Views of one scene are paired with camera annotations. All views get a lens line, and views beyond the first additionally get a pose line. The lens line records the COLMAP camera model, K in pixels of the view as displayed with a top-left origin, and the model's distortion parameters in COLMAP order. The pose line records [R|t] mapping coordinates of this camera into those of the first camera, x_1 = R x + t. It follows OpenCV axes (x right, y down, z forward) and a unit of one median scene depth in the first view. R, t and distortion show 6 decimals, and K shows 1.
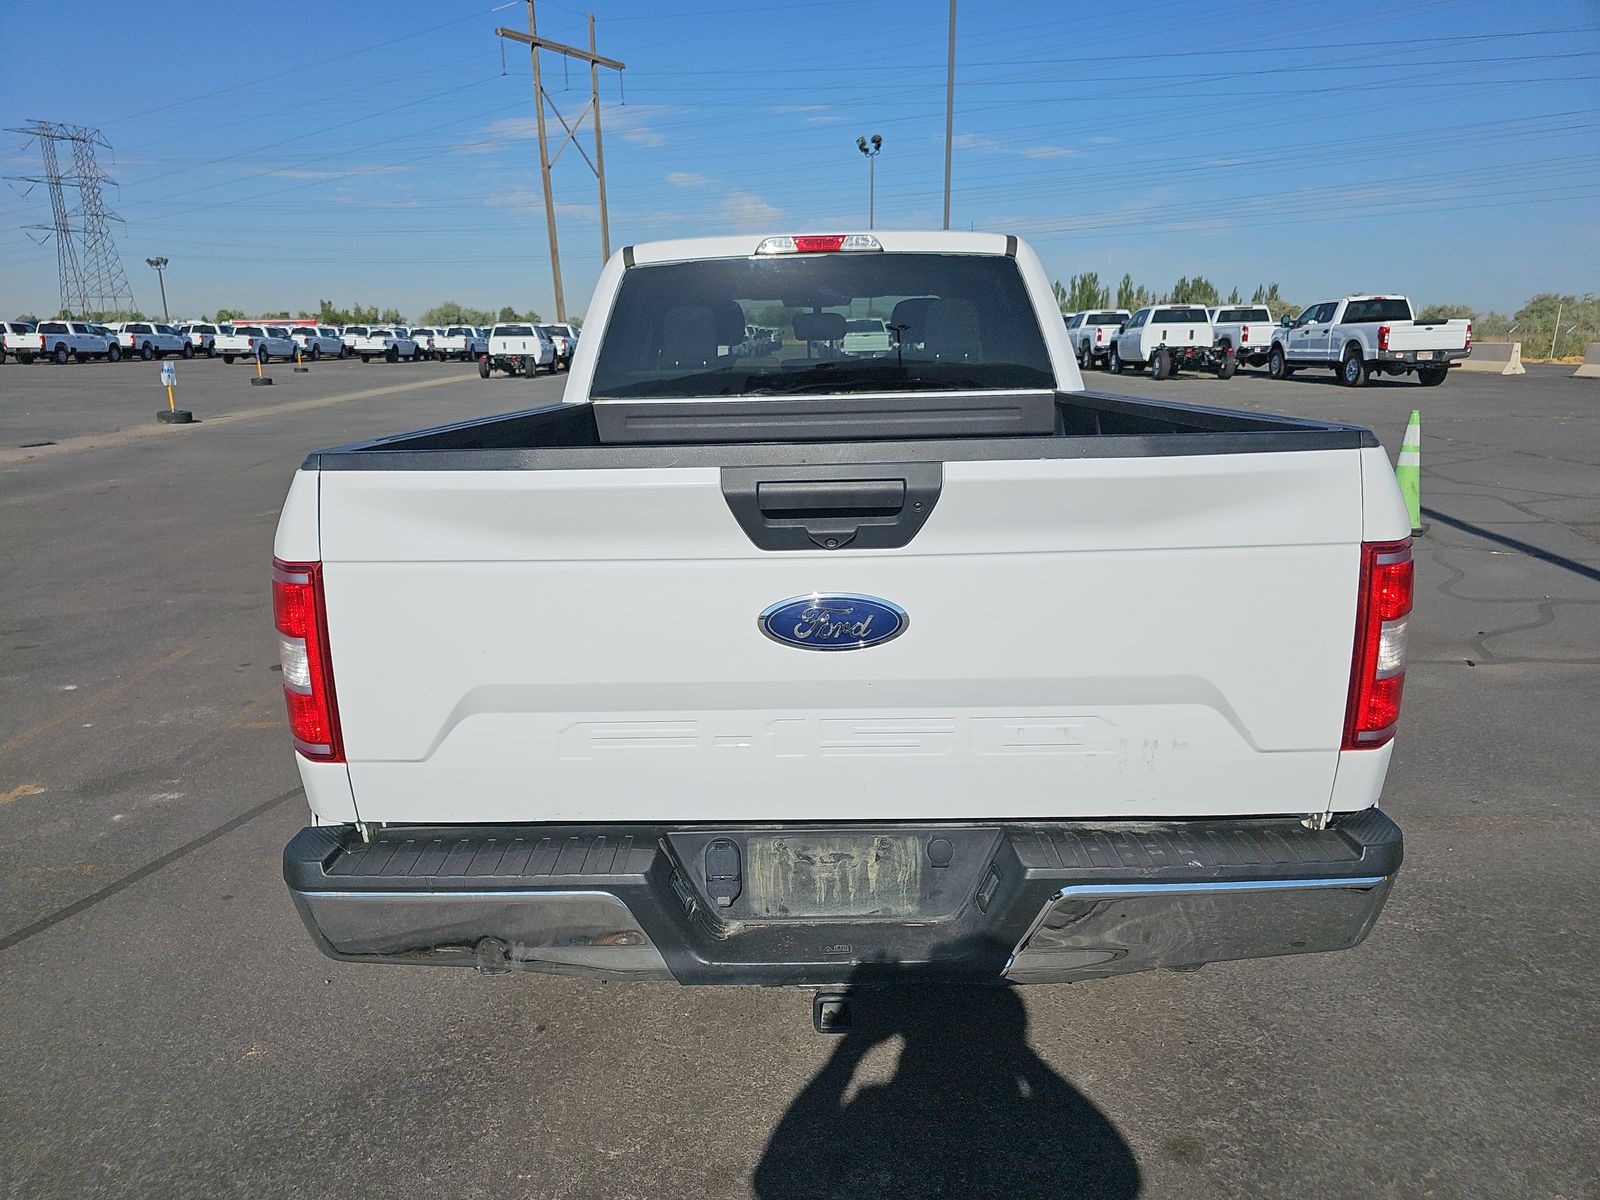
lens RADIAL K [[1152.1, 0, 760.9], [0, 1152.1, 595.3], [0, 0, 1]] dist [0.027525, -0.020829]
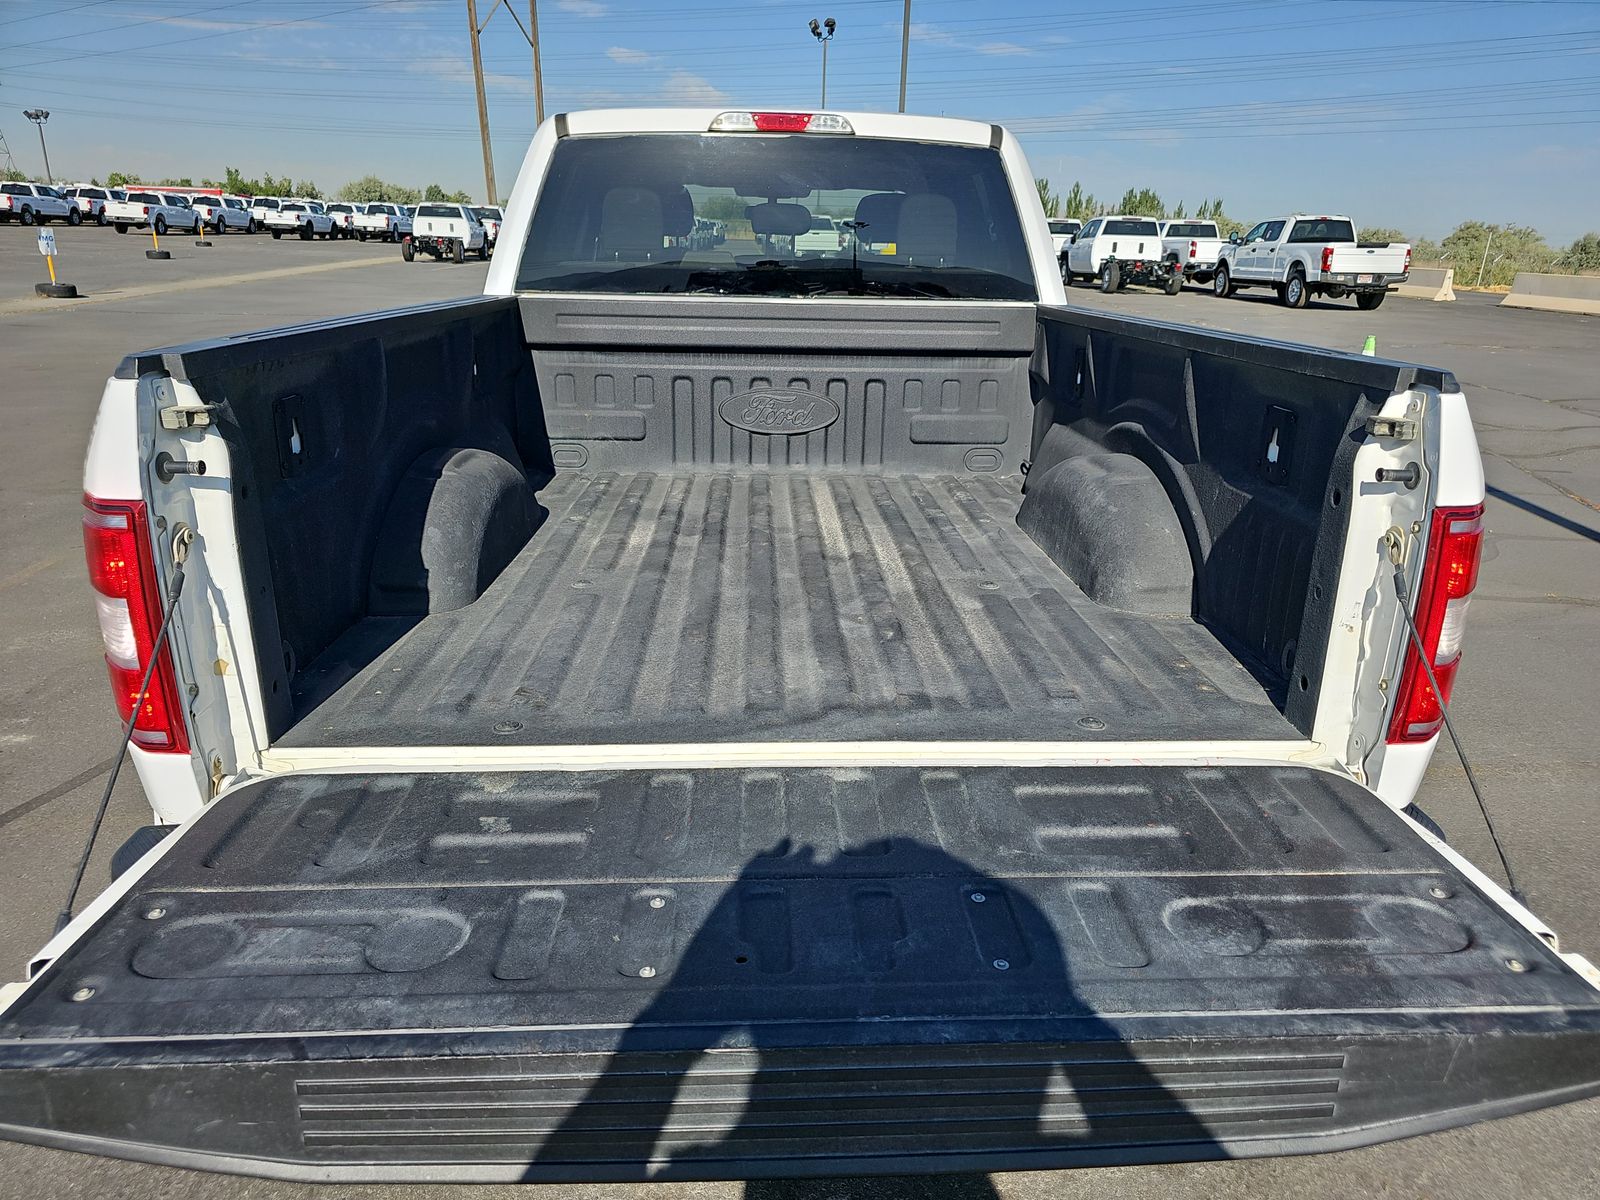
lens RADIAL K [[1152.1, 0, 790.2], [0, 1152.1, 596.3], [0, 0, 1]] dist [0.027525, -0.020829]
pose [[0.996475, 0.019034, 0.081704, -0.001713], [-0.025872, 0.996175, 0.083458, -0.003987], [-0.079803, -0.085277, 0.993156, 0.019722]]
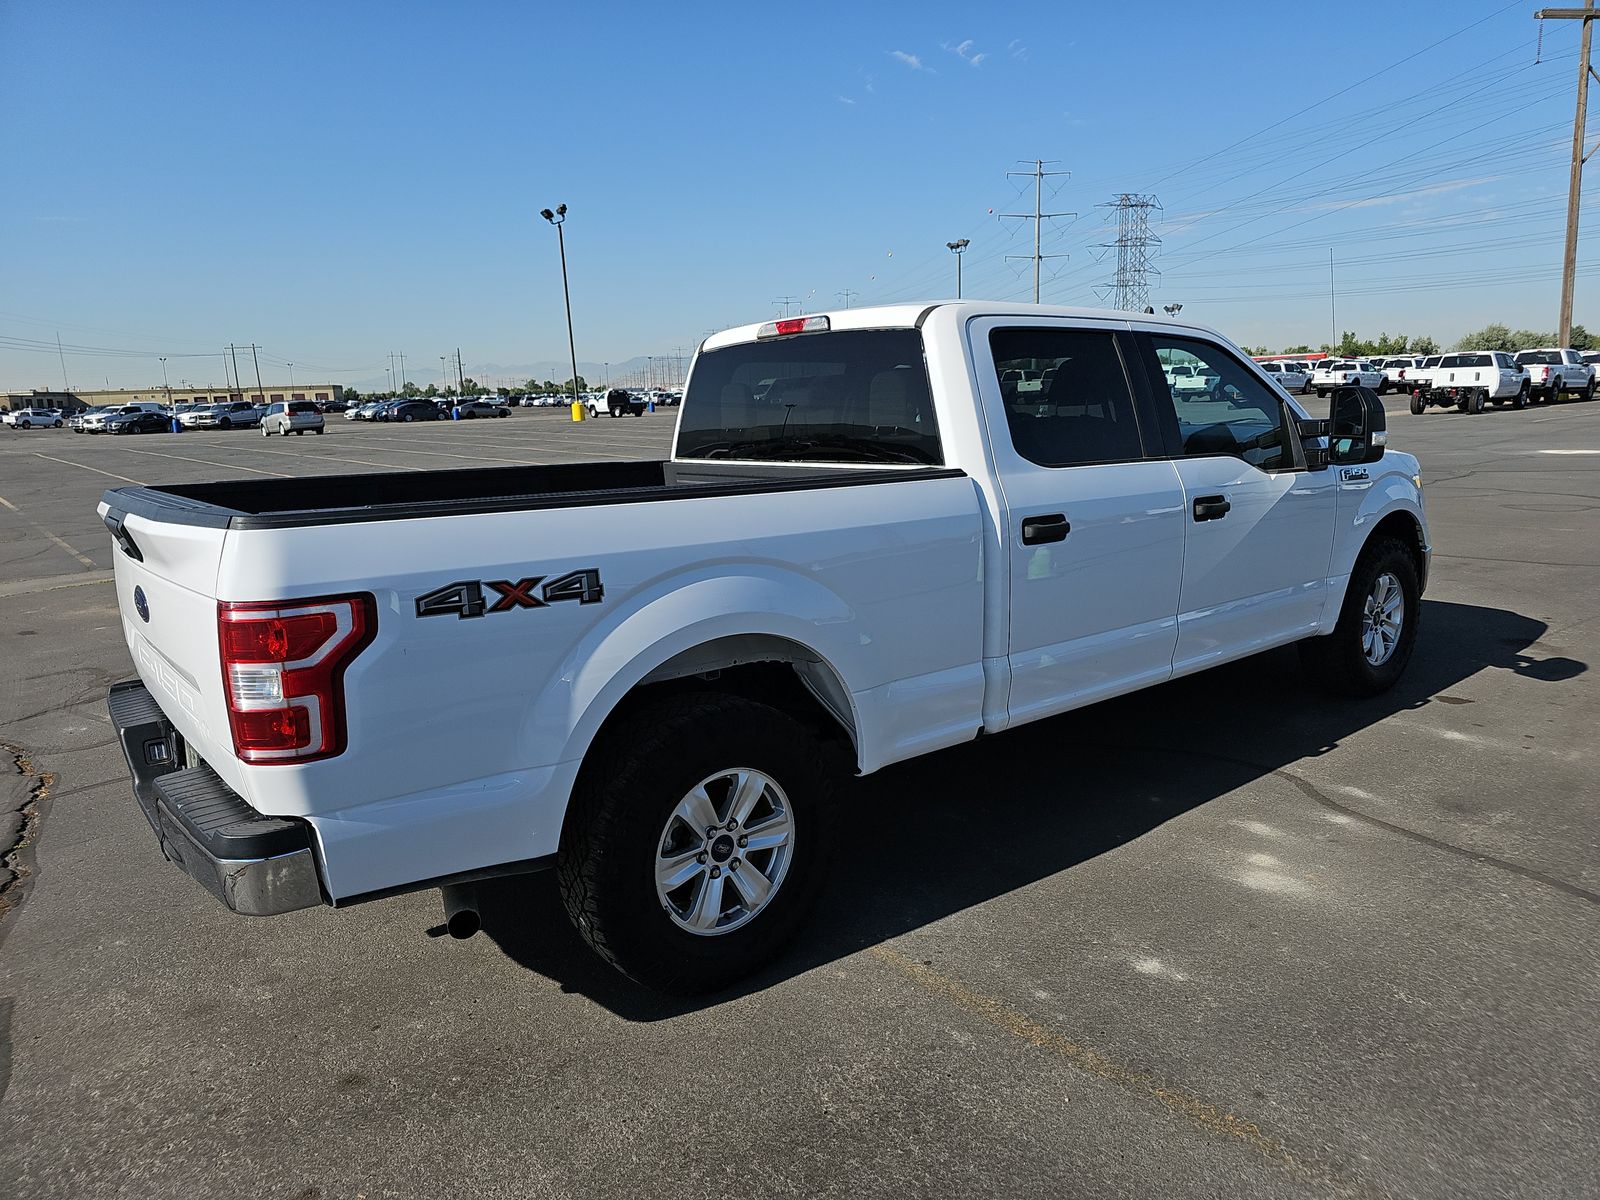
lens RADIAL K [[1152.1, 0, 796.4], [0, 1152.1, 608.3], [0, 0, 1]] dist [0.027525, -0.020829]
pose [[0.604210, 0.136487, -0.785049, 0.198105], [-0.145381, 0.987567, 0.059805, -0.021618], [0.783451, 0.077997, 0.616540, 0.070981]]
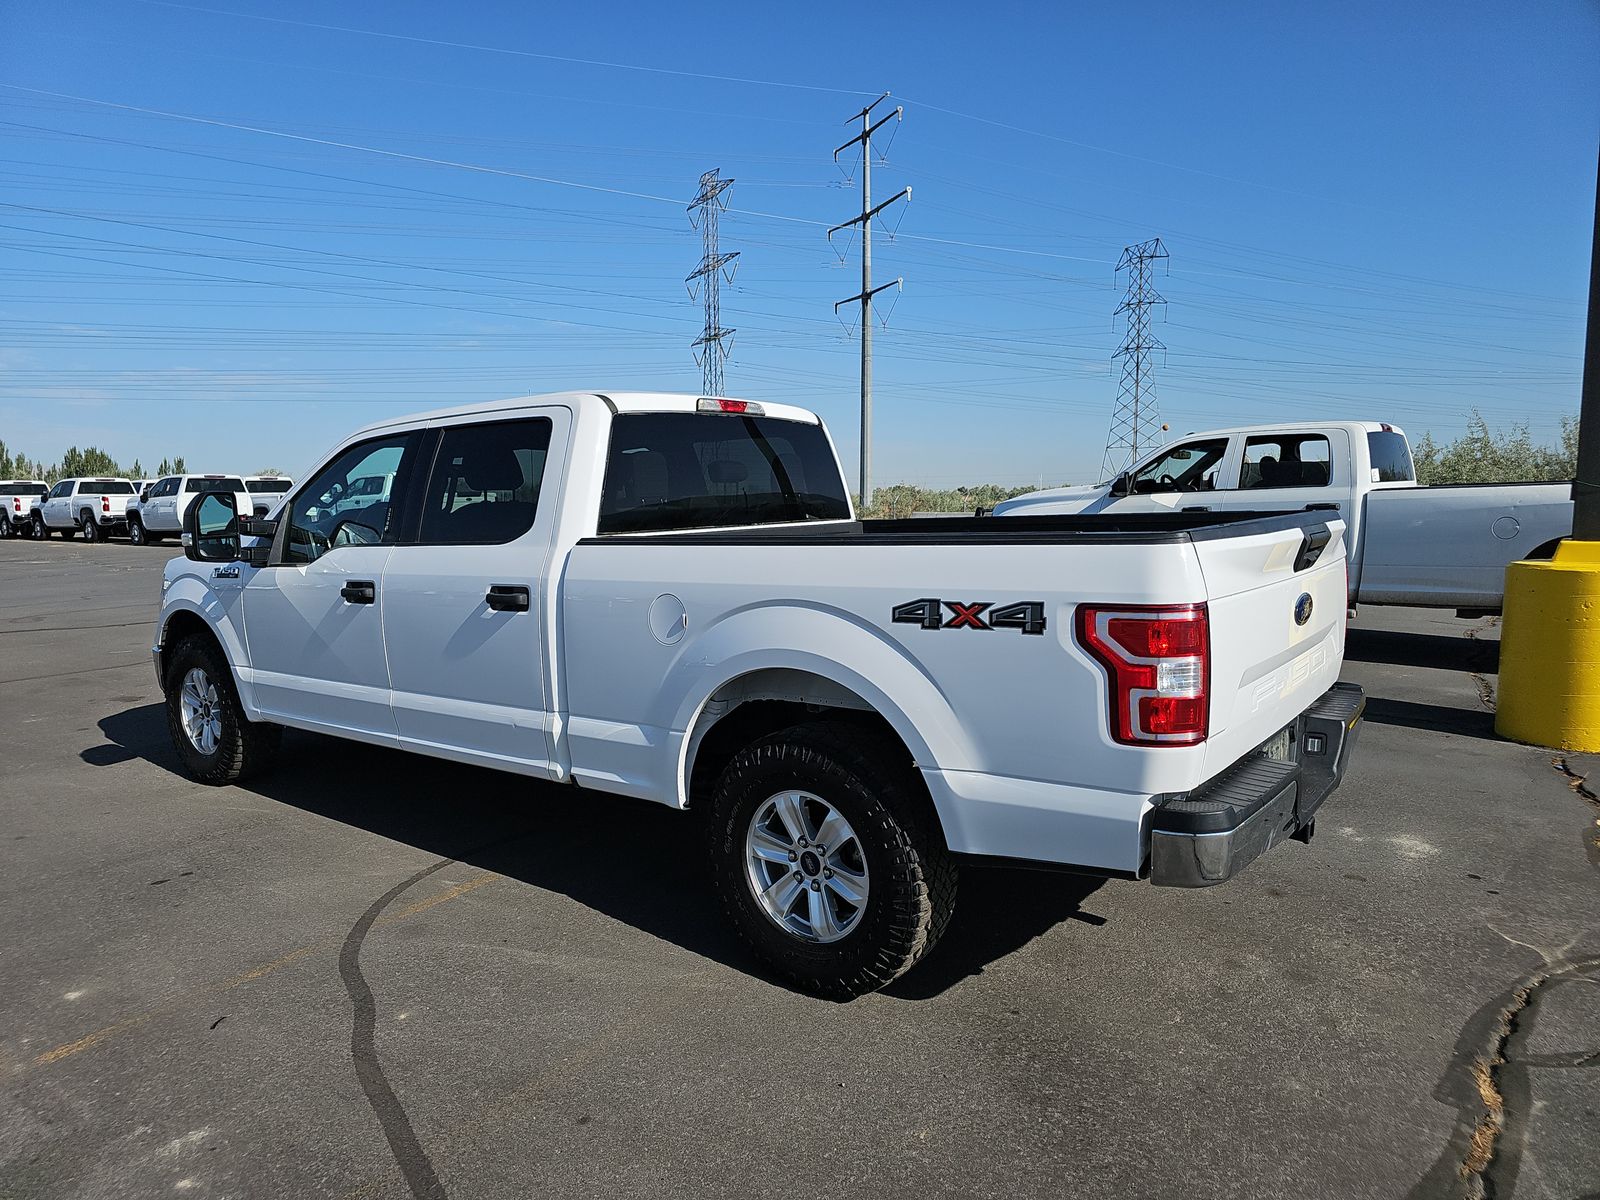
lens RADIAL K [[1152.1, 0, 790.1], [0, 1152.1, 596.4], [0, 0, 1]] dist [0.027525, -0.020829]
pose [[0.562857, -0.059602, 0.824403, -0.194219], [0.180946, 0.982089, -0.052538, -0.006250], [-0.806505, 0.178744, 0.563560, 0.061186]]
